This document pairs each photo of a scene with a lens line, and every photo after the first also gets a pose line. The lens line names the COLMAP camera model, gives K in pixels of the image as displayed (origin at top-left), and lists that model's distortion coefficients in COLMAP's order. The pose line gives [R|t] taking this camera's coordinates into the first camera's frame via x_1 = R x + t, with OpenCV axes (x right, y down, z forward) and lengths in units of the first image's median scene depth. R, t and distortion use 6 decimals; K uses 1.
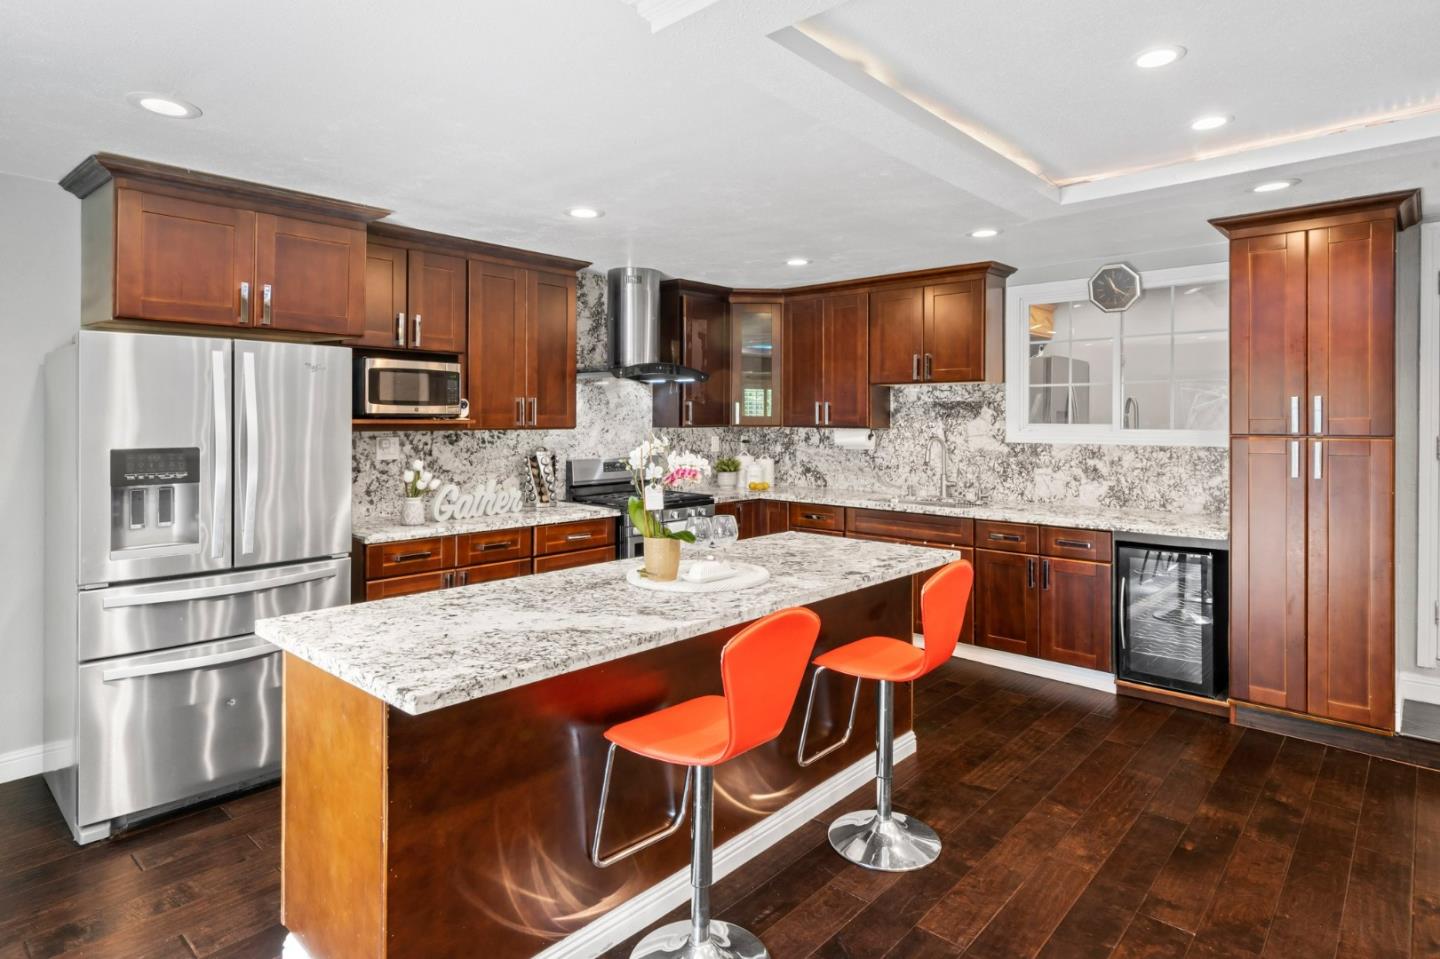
lens RADIAL K [[789.2, 0, 709.7], [0, 789.2, 422.1], [0, 0, 1]] dist [-0.001456, 0.000446]
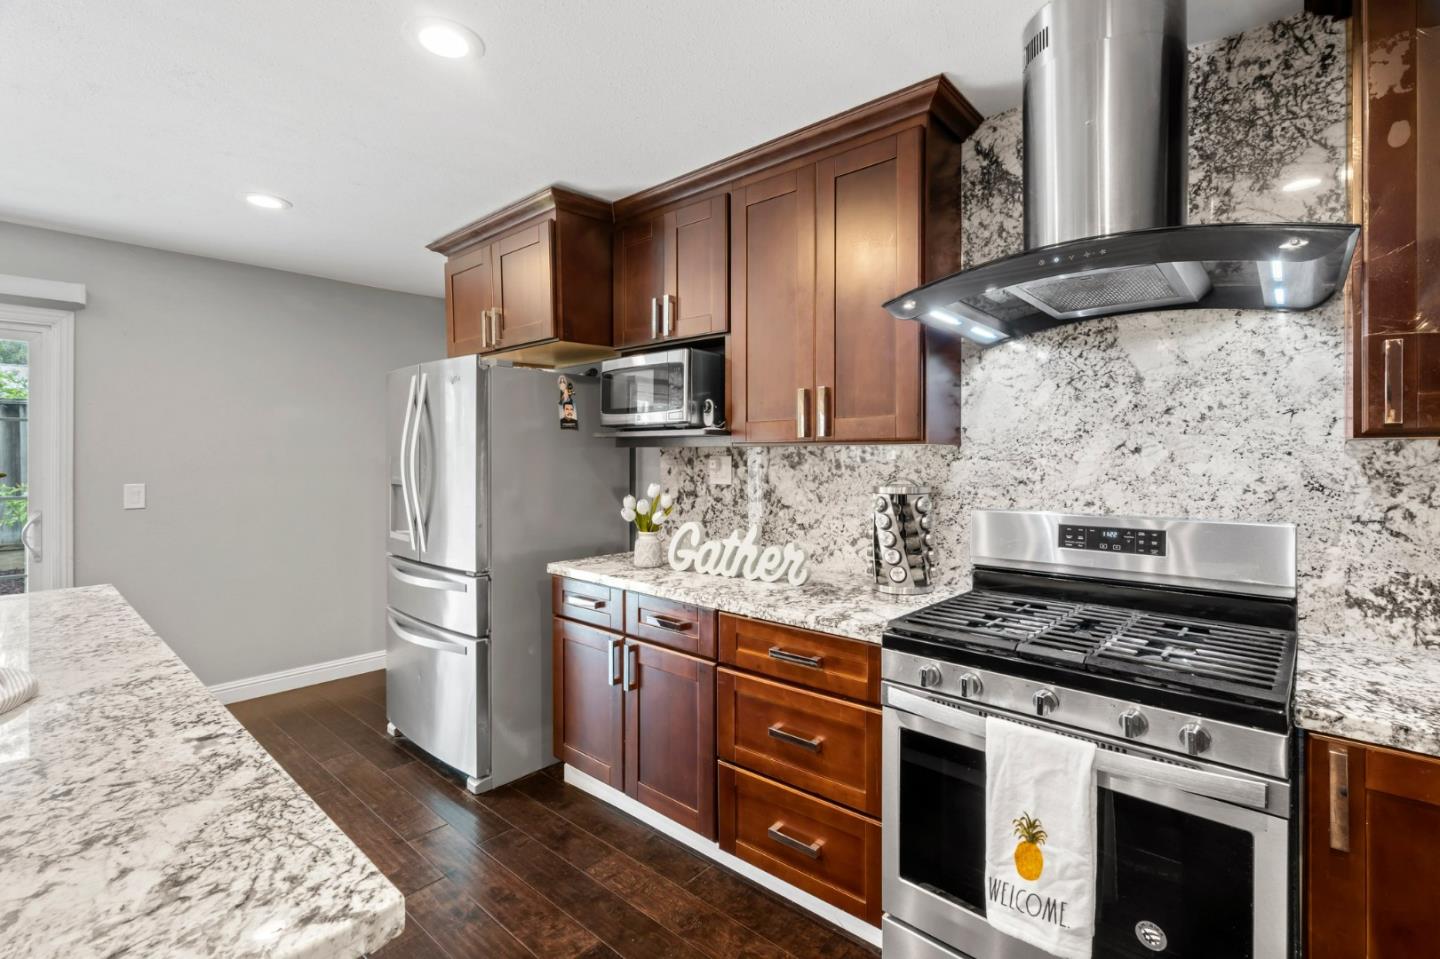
lens RADIAL K [[656.2, 0, 701.3], [0, 656.2, 458.4], [0, 0, 1]] dist [-0.003483, 0.001363]
pose [[0.017264, 0.000366, -0.999851, 0.223137], [-0.008384, 0.999965, 0.000221, 0.019079], [0.999816, 0.008379, 0.017267, 0.856138]]
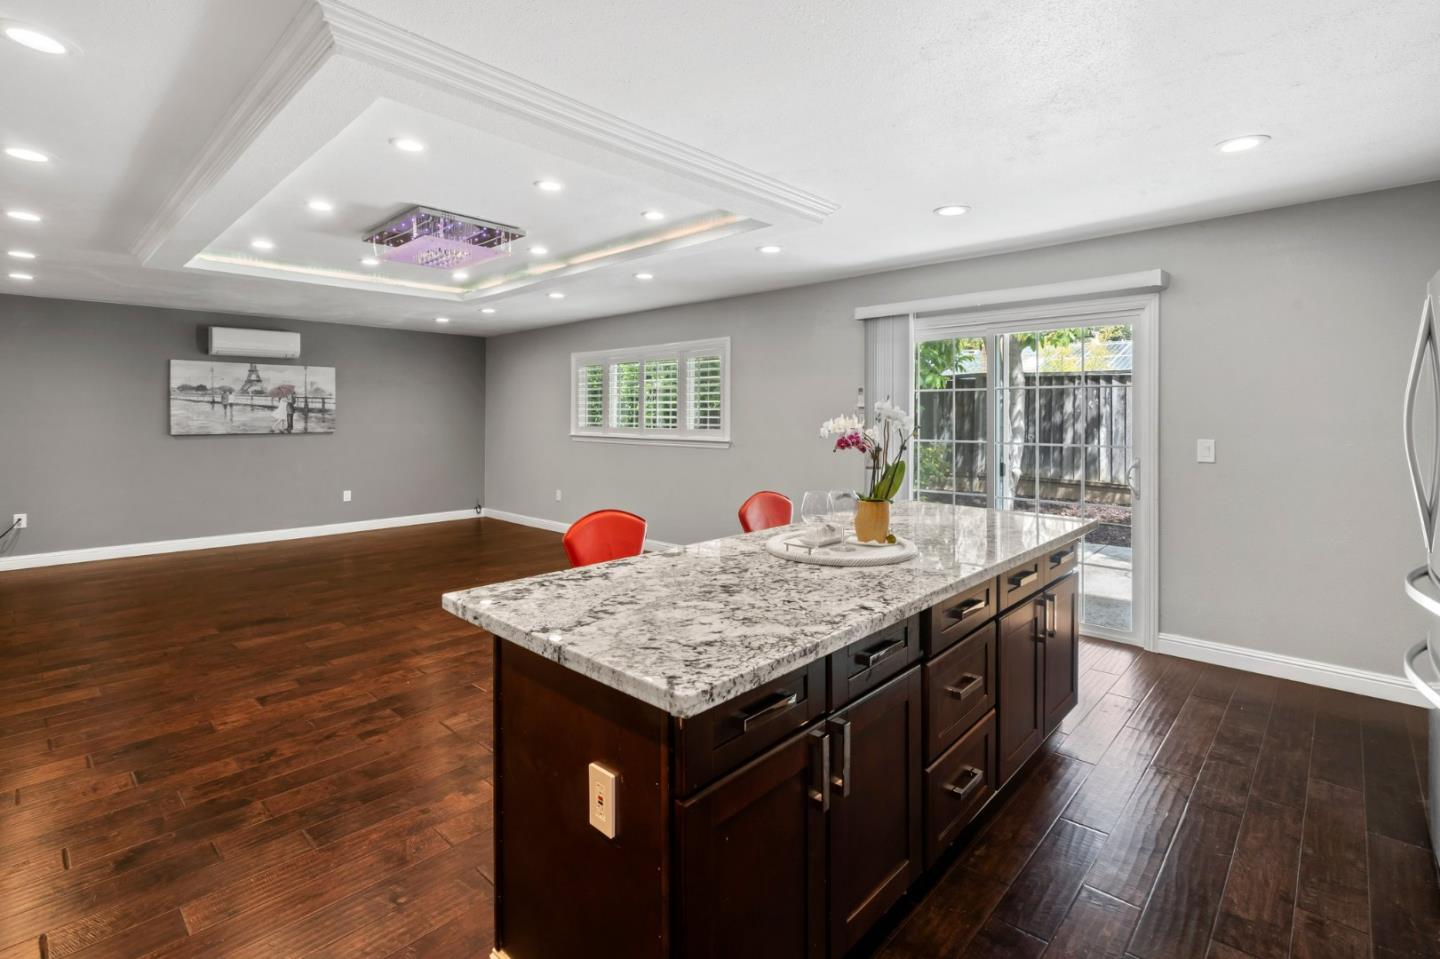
lens RADIAL K [[656.2, 0, 734.6], [0, 656.2, 411.4], [0, 0, 1]] dist [-0.003483, 0.001363]
pose [[-0.999971, -0.000244, -0.007643, 0.074597], [-0.000282, 0.999988, 0.004978, 0.015165], [0.007642, 0.004980, -0.999958, 1.011250]]
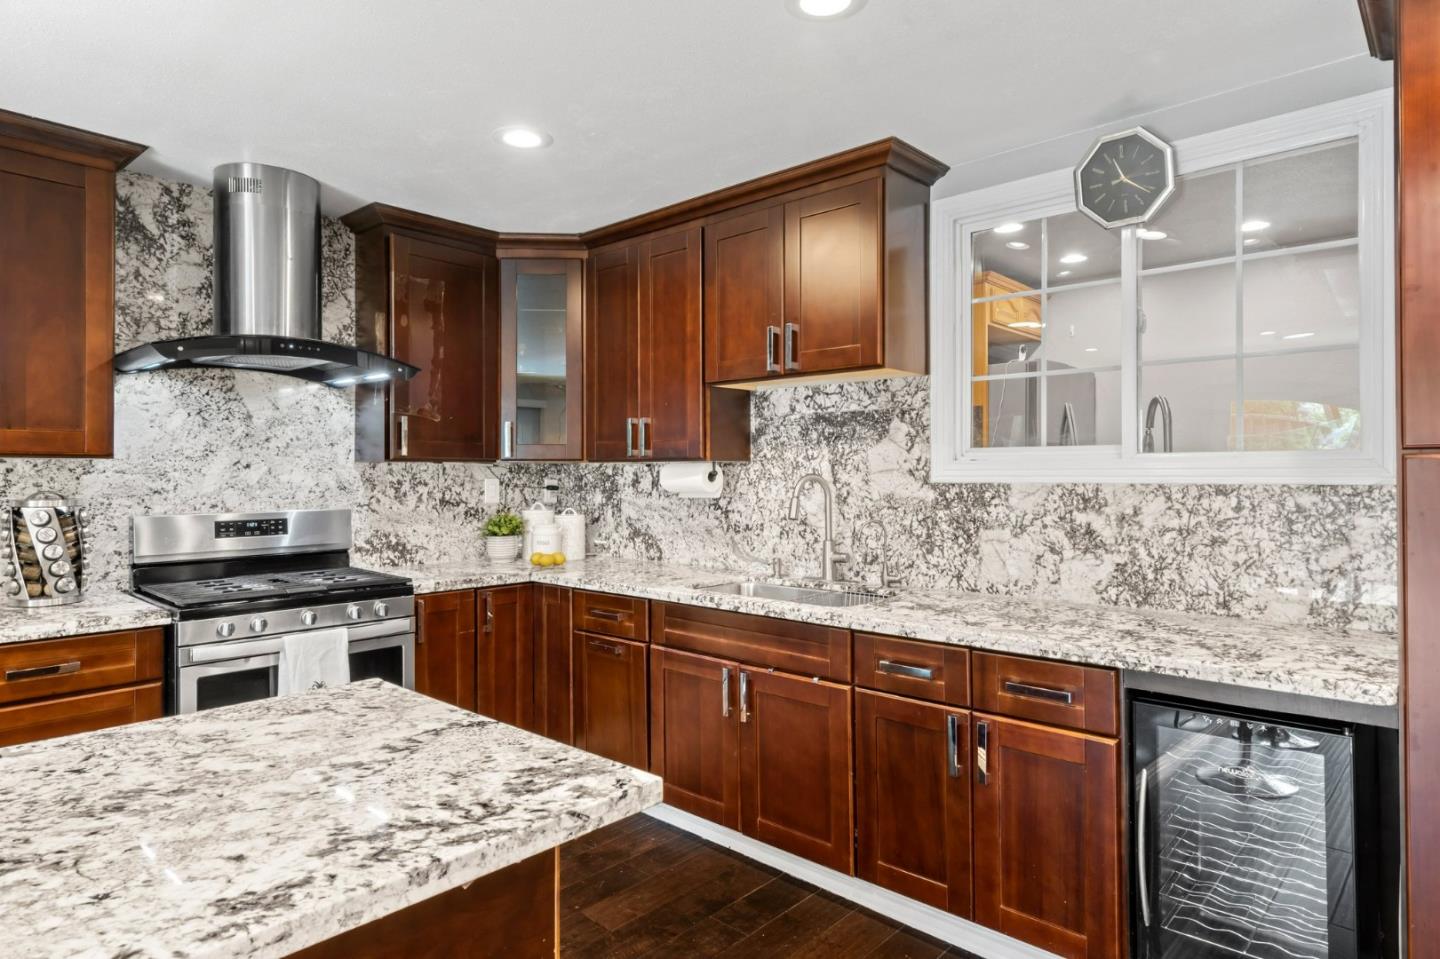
lens RADIAL K [[818.6, 0, 725.4], [0, 818.6, 471.9], [0, 0, 1]] dist [0.002736, 0.000775]
pose [[0.999960, -0.002124, 0.008708, 0.235501], [0.002210, 0.999949, -0.009838, 0.024445], [-0.008687, 0.009856, 0.999914, 0.445409]]
